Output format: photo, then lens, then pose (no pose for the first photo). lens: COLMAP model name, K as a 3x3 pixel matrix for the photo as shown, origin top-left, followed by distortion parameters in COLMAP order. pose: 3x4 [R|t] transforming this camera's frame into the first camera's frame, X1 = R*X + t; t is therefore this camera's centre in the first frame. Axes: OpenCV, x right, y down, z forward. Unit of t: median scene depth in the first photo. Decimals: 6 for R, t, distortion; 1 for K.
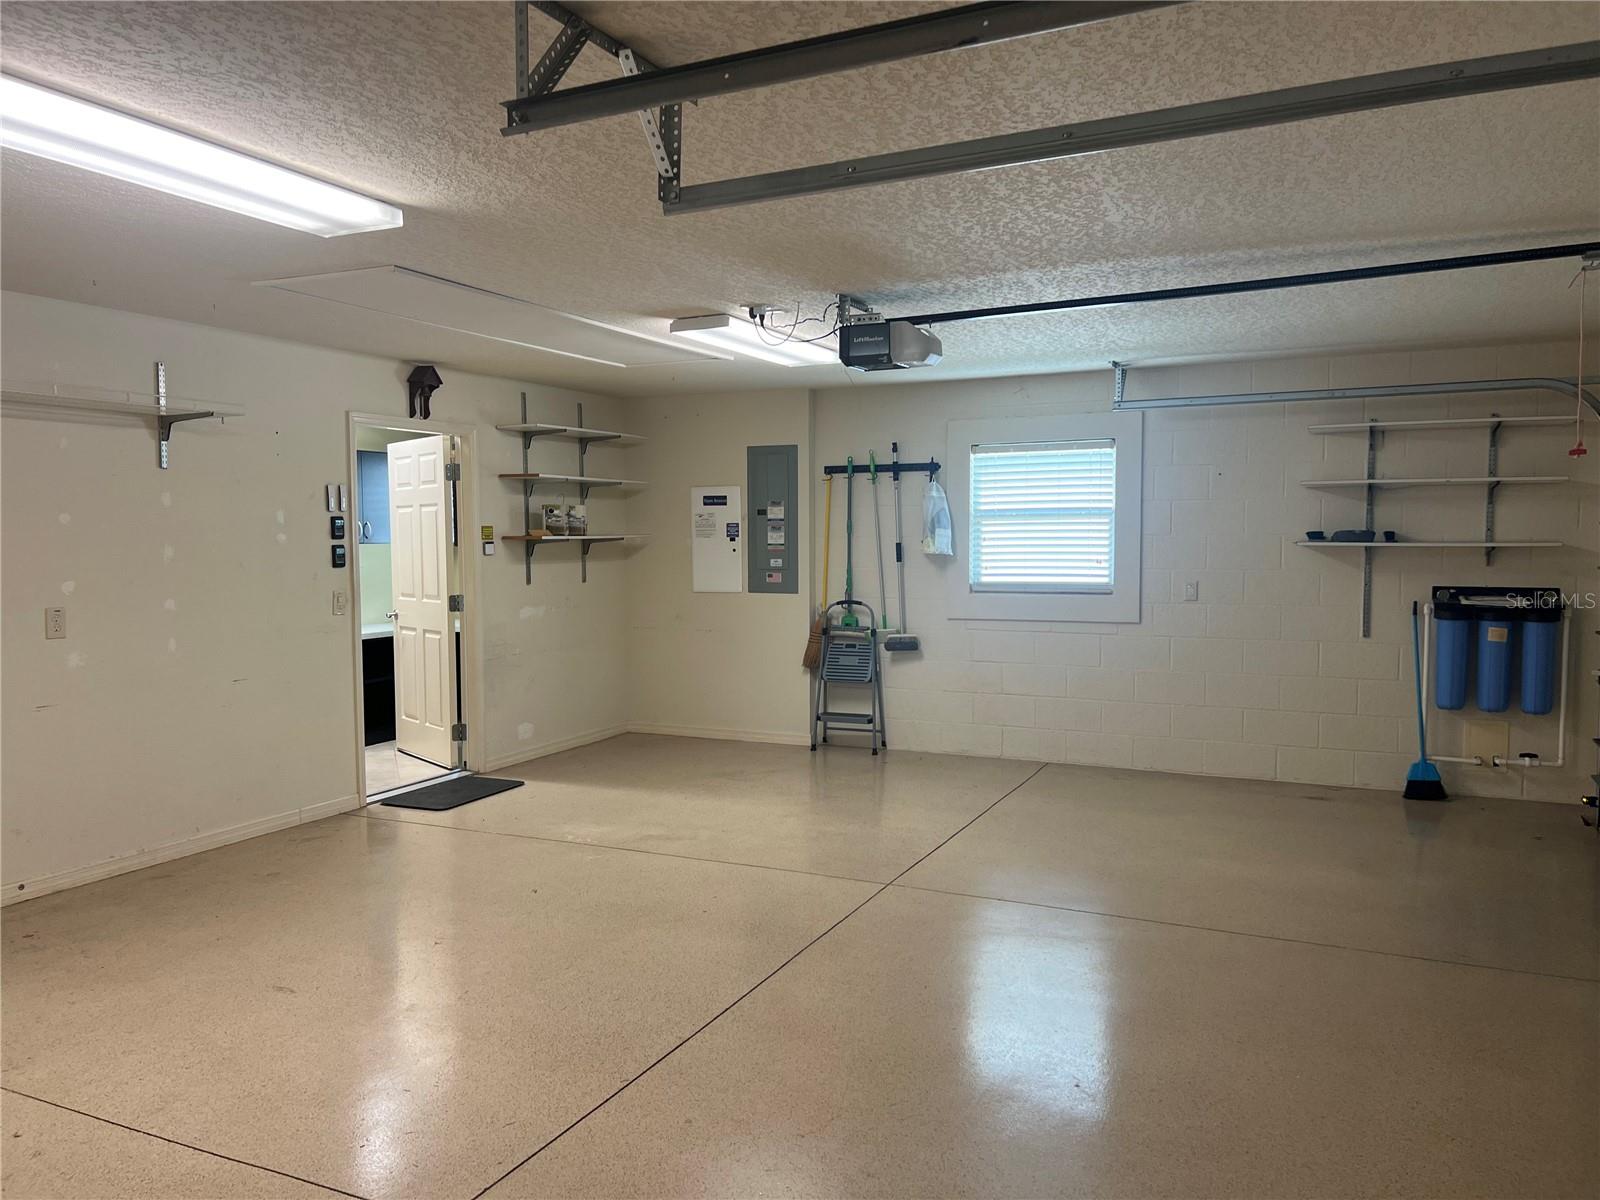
lens RADIAL K [[1178.6, 0, 800.0], [0, 1178.6, 600.0], [0, 0, 1]] dist [0.072375, -0.134547]
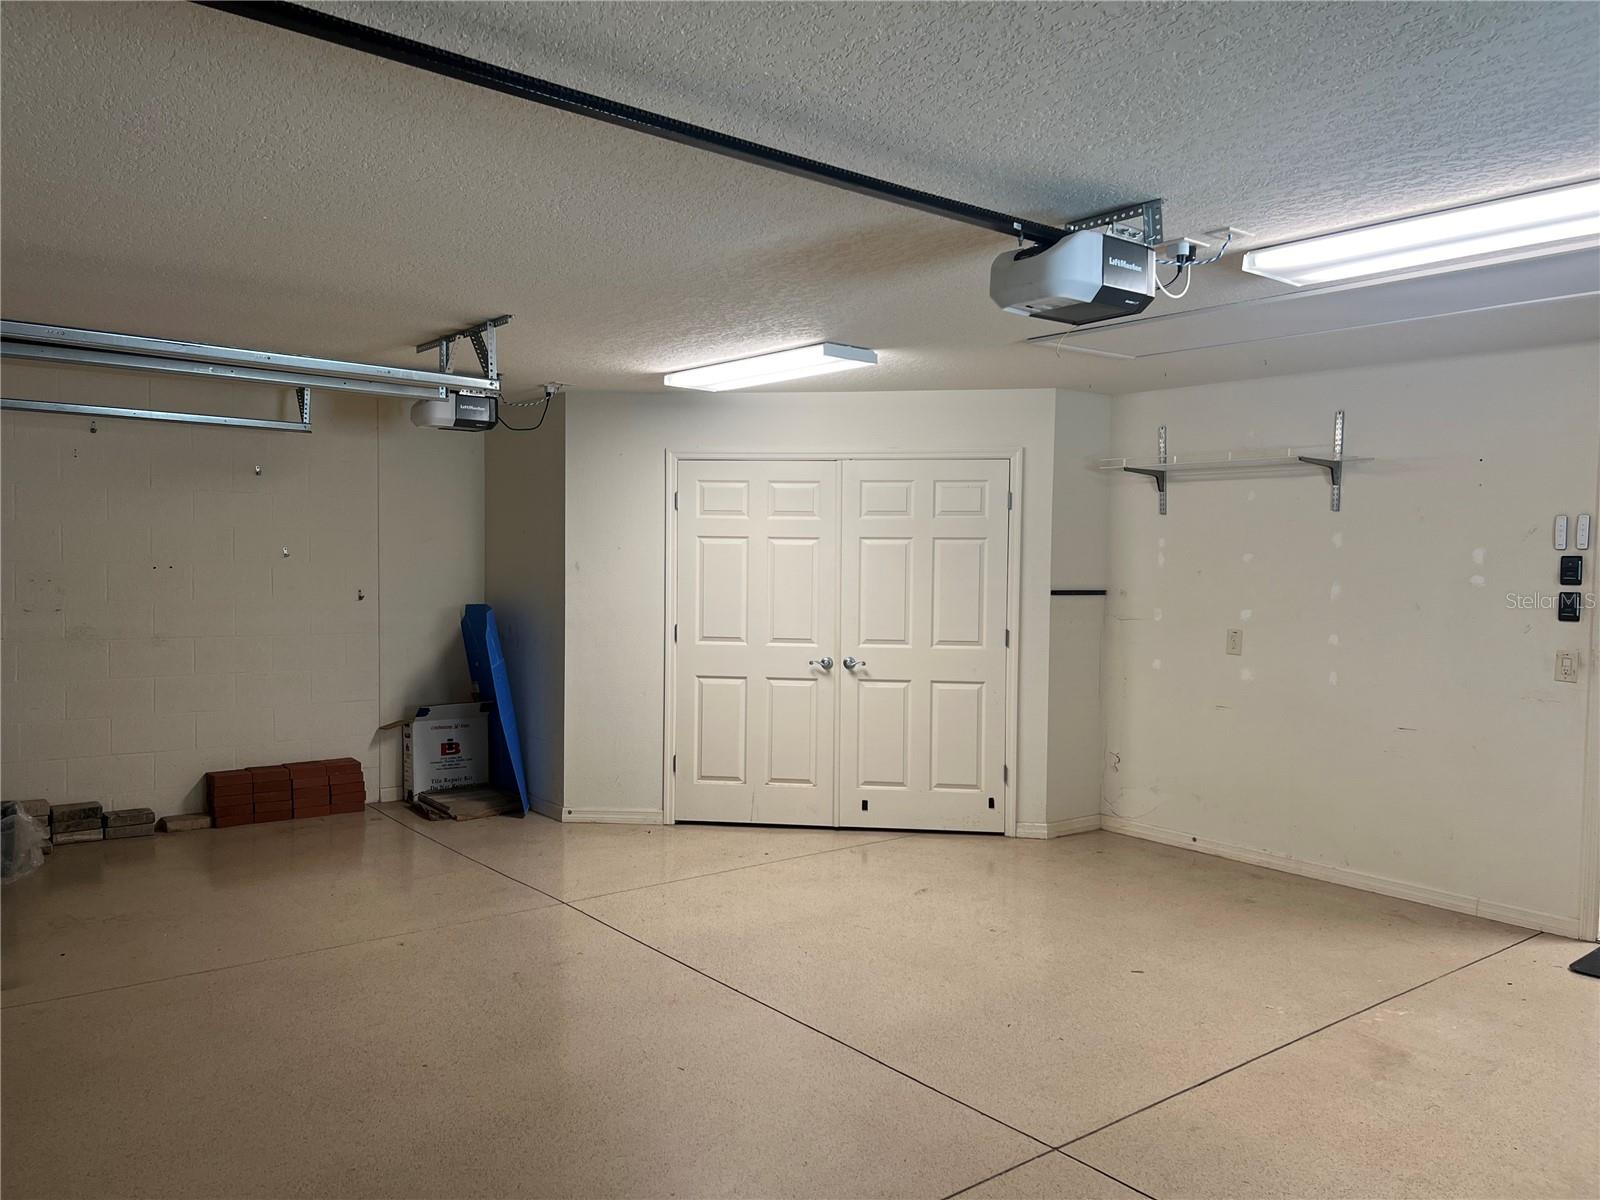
lens RADIAL K [[1178.6, 0, 800.0], [0, 1178.6, 600.0], [0, 0, 1]] dist [0.072375, -0.134547]
pose [[-0.441401, 0.033086, -0.896700, 0.579539], [-0.062085, 0.995799, 0.067304, -0.067584], [0.895160, 0.085380, -0.437492, 0.962046]]
